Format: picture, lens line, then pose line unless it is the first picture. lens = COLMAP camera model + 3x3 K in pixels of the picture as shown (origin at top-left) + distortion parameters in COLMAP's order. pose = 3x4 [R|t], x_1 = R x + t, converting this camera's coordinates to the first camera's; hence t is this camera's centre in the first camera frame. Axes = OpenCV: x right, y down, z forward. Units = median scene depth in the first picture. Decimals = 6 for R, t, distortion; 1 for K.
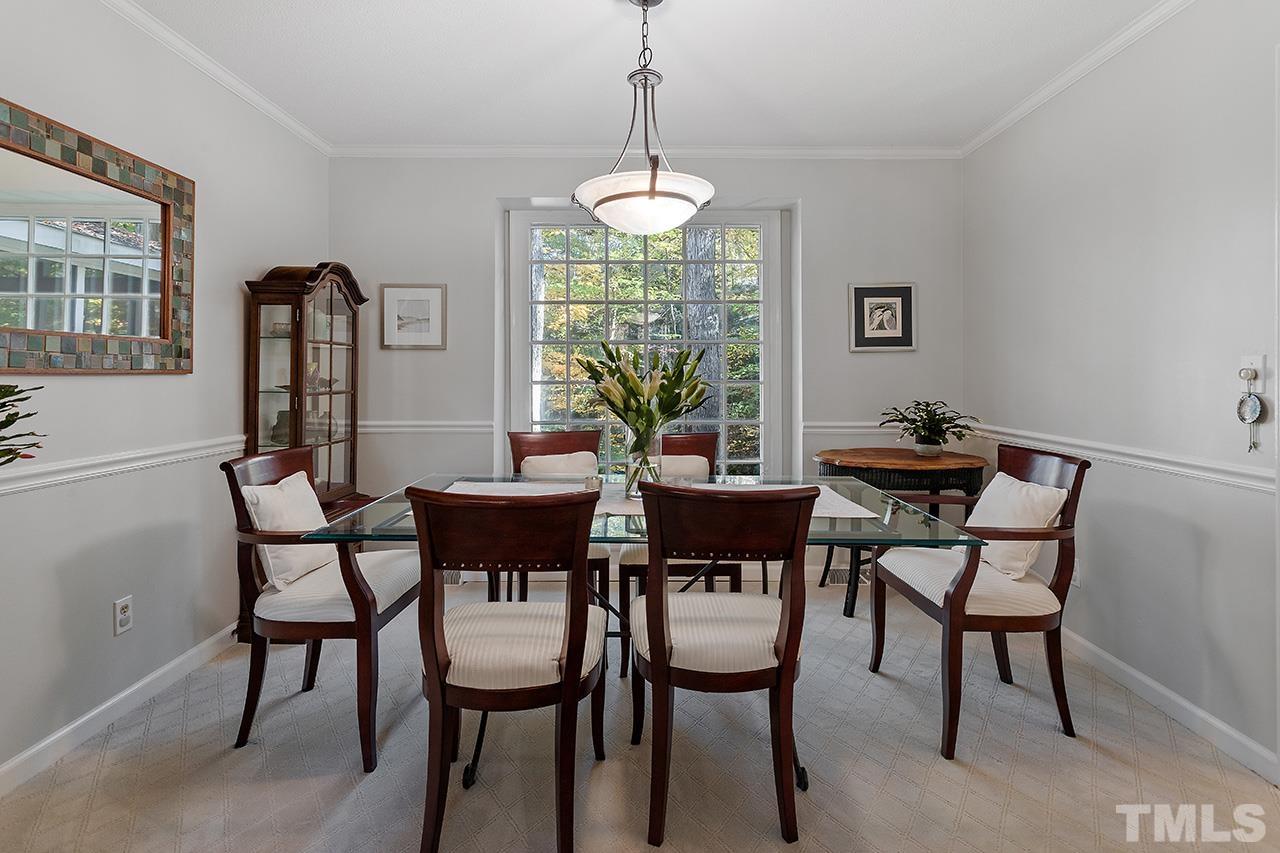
lens RADIAL K [[632.1, 0, 639.5], [0, 632.1, 381.3], [0, 0, 1]] dist [0.001306, 0.001619]
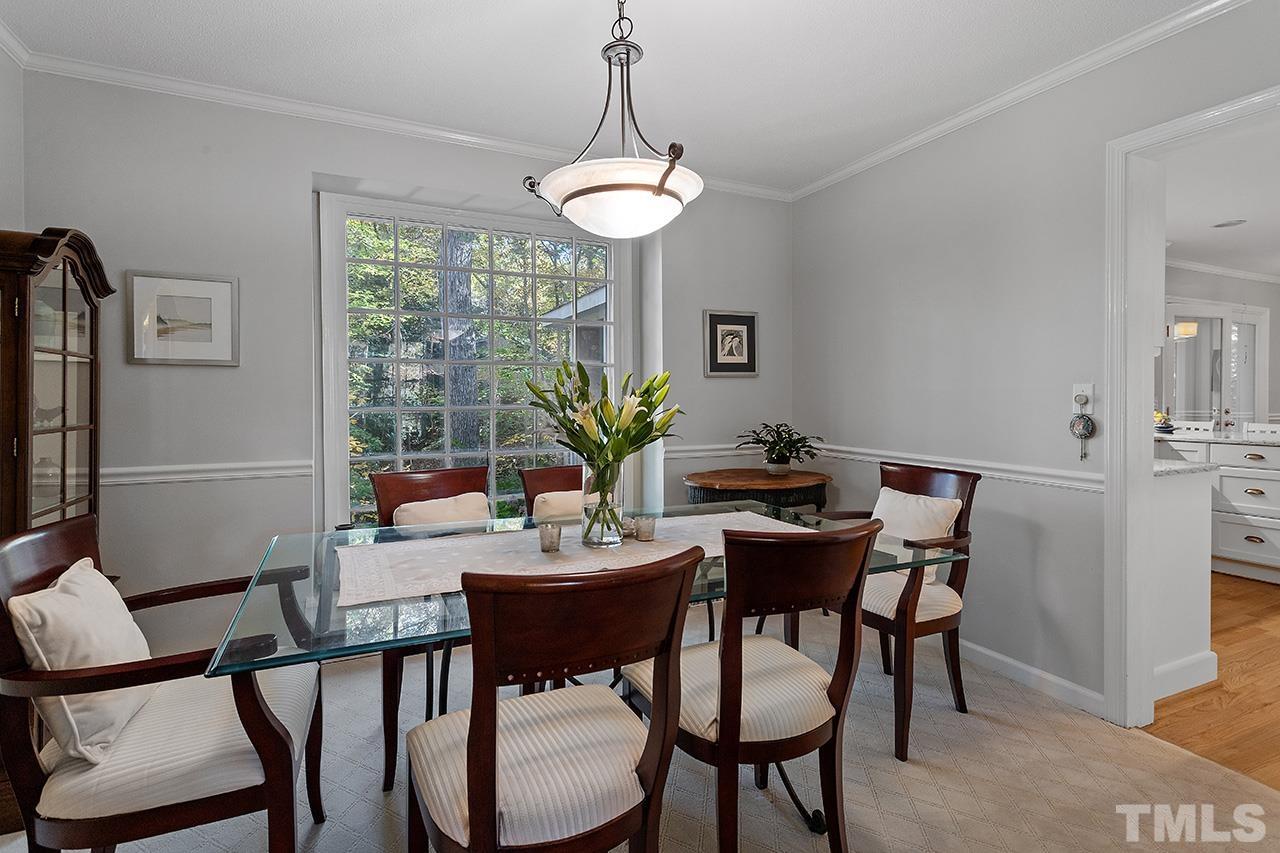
lens RADIAL K [[623.9, 0, 639.9], [0, 623.9, 408.3], [0, 0, 1]] dist [0.003906, 0.000793]
pose [[0.901563, -0.008634, 0.432561, -0.231316], [0.005287, 0.999946, 0.008940, -0.005784], [-0.432615, -0.005773, 0.901560, 0.156007]]
